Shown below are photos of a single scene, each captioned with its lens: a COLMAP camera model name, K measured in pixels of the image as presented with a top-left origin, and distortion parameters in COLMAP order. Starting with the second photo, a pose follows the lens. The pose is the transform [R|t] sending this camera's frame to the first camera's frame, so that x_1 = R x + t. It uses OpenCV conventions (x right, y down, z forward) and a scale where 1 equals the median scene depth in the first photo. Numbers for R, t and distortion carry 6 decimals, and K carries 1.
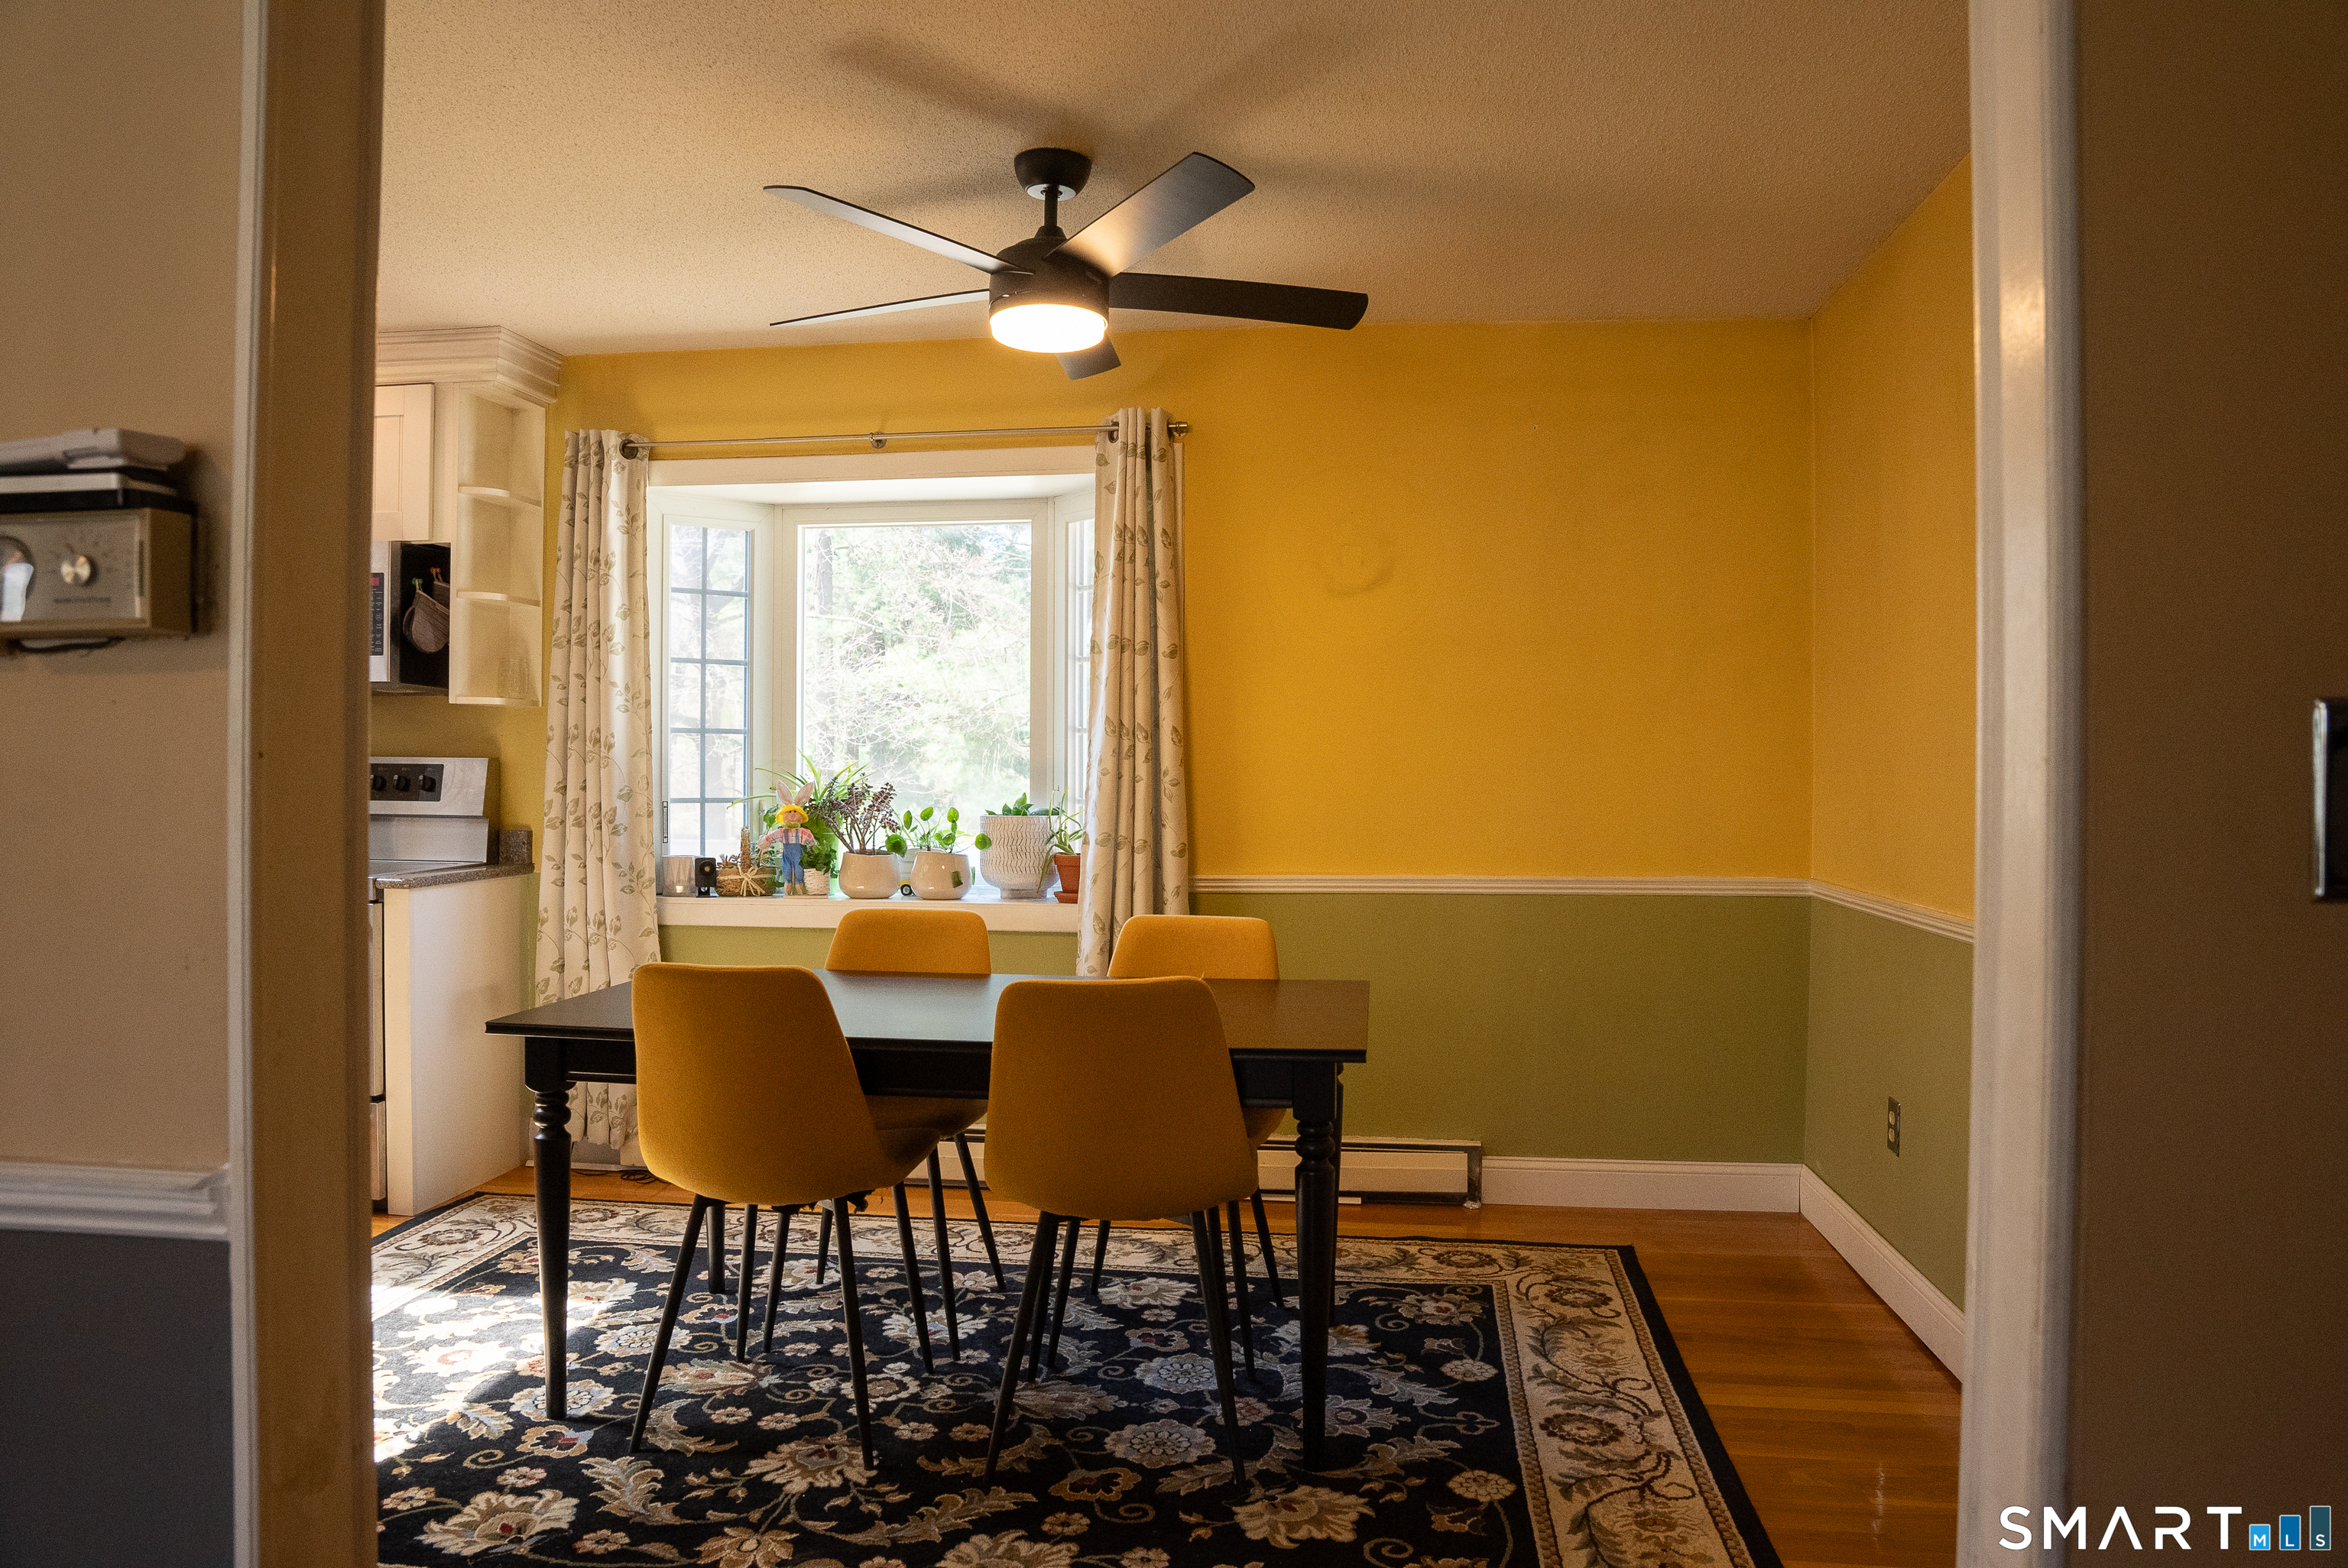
lens RADIAL K [[1605.7, 0, 1168.8], [0, 1605.7, 781.4], [0, 0, 1]] dist [-0.031150, 0.014310]
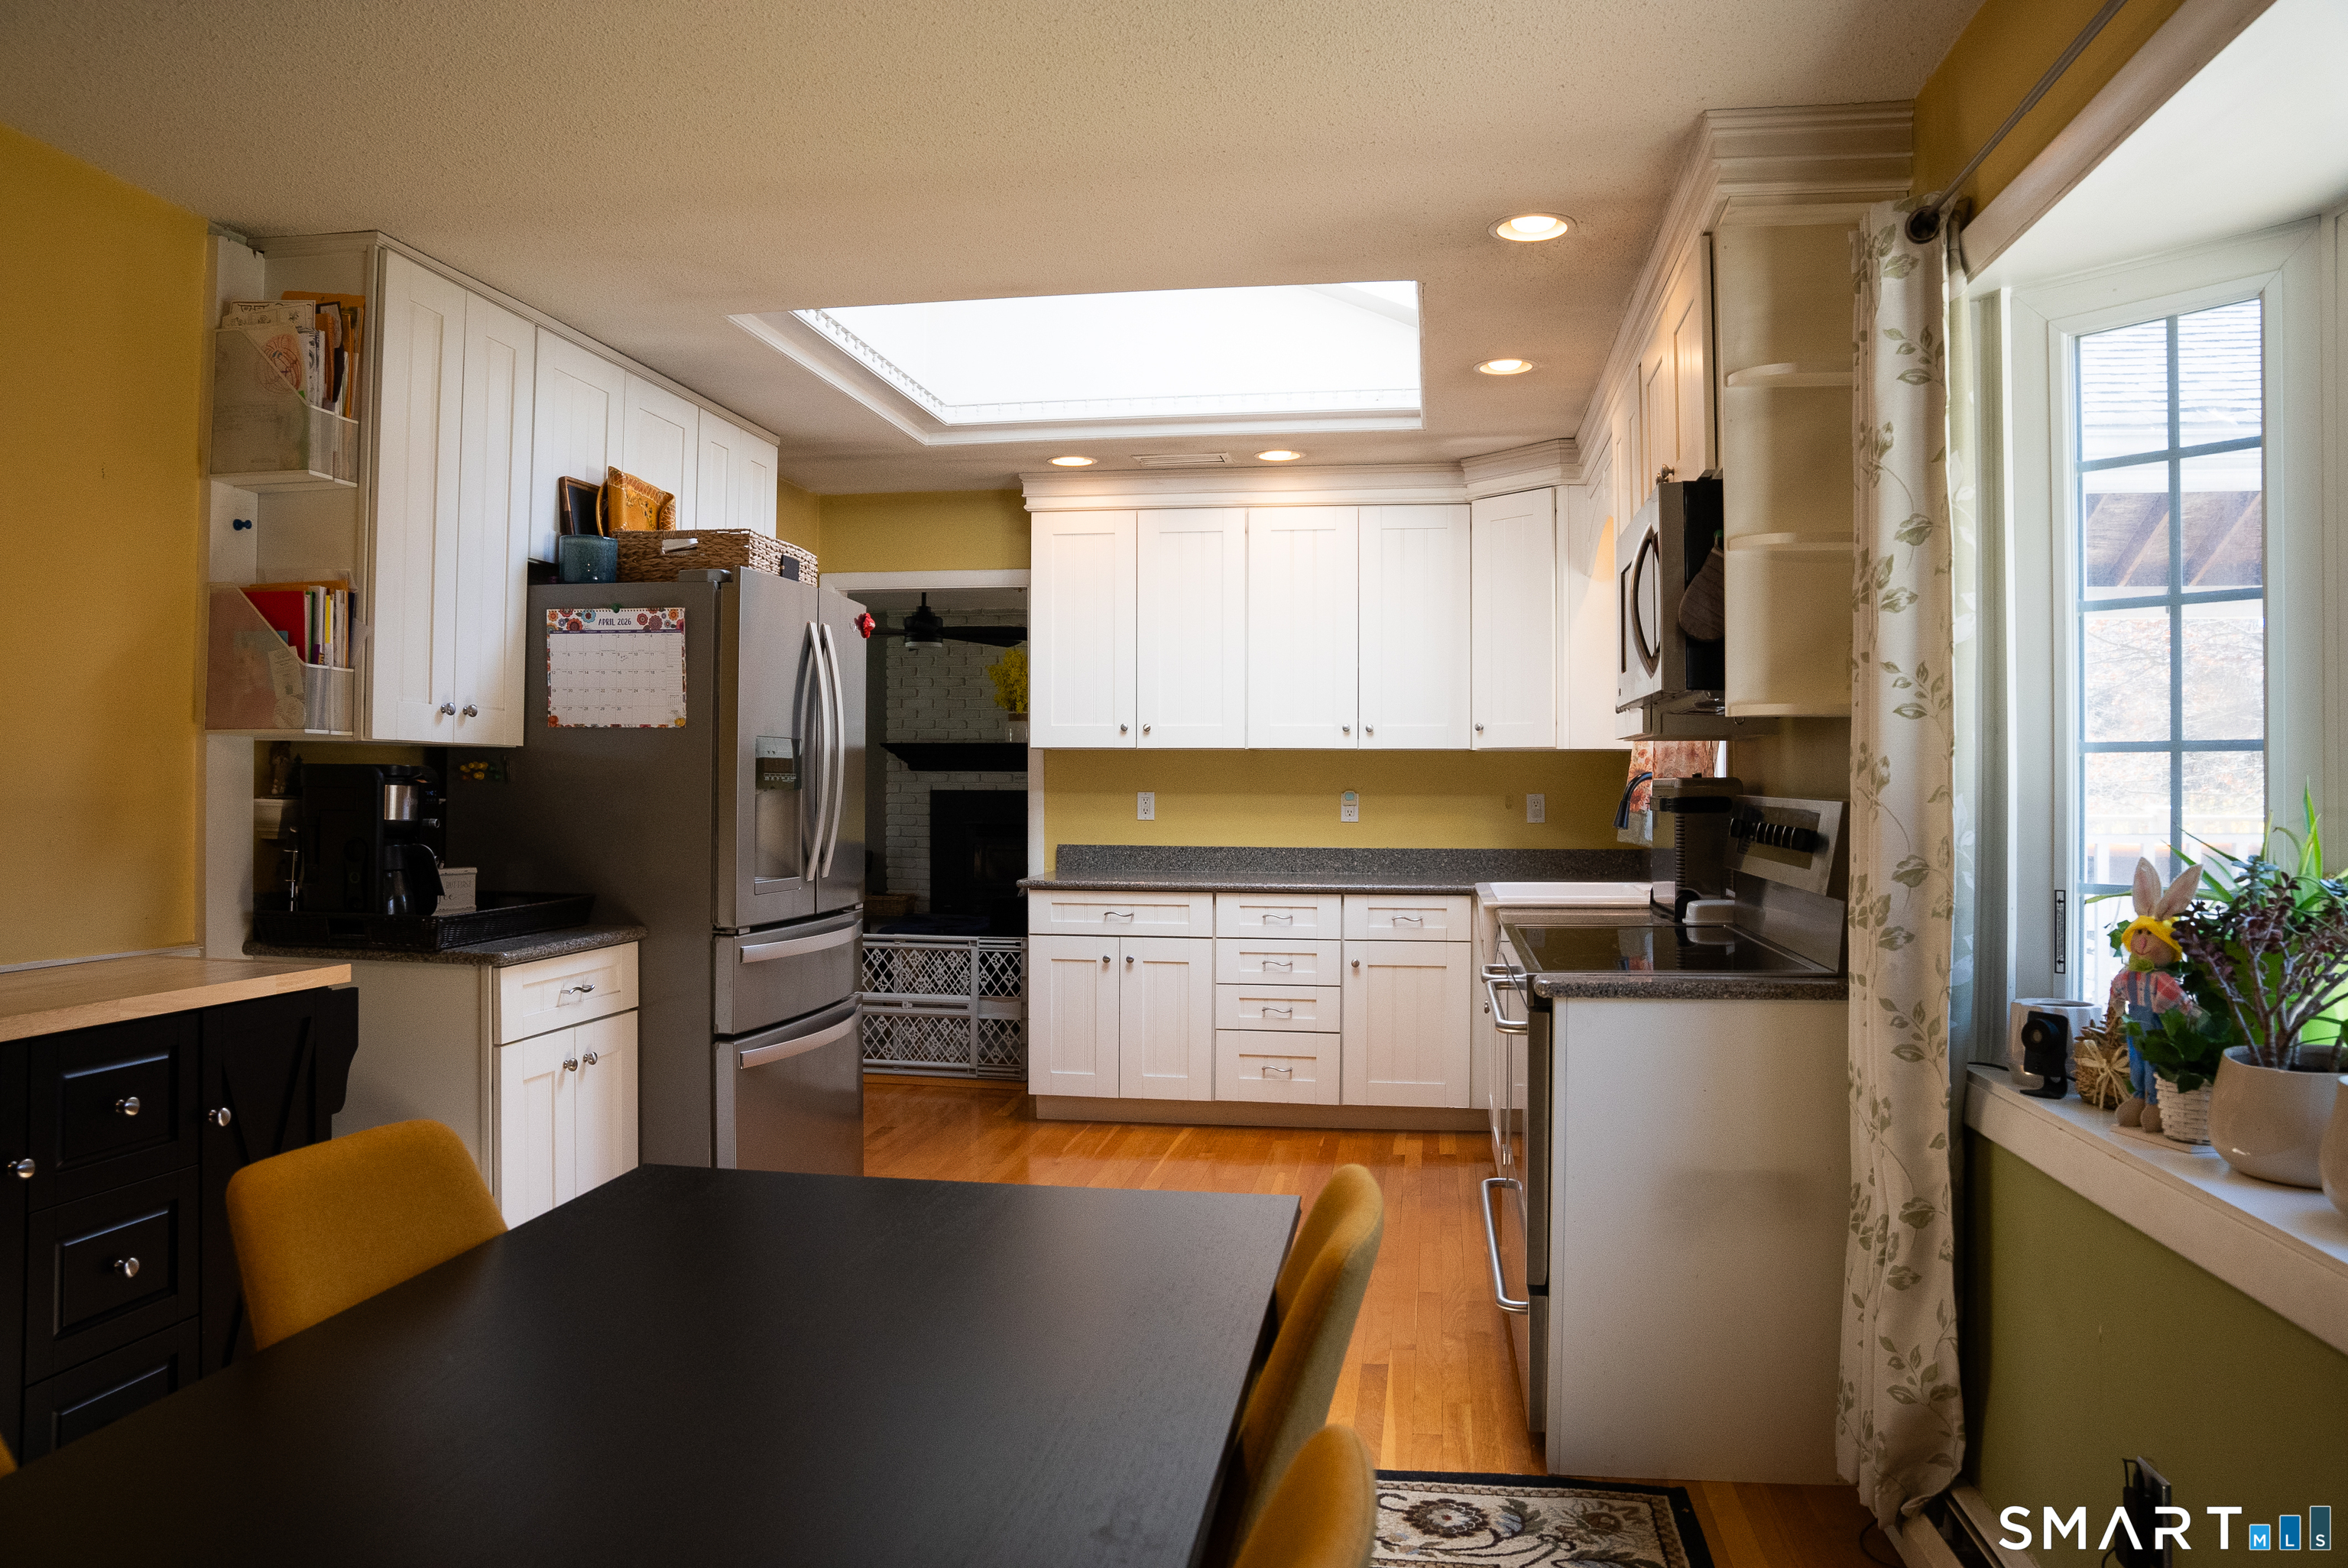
lens RADIAL K [[1605.7, 0, 1171.8], [0, 1605.7, 773.4], [0, 0, 1]] dist [-0.031150, 0.014310]
pose [[-0.017734, -0.009809, -0.999795, 0.196372], [-0.002359, 0.999950, -0.009769, -0.019249], [0.999840, 0.002185, -0.017756, 0.766915]]
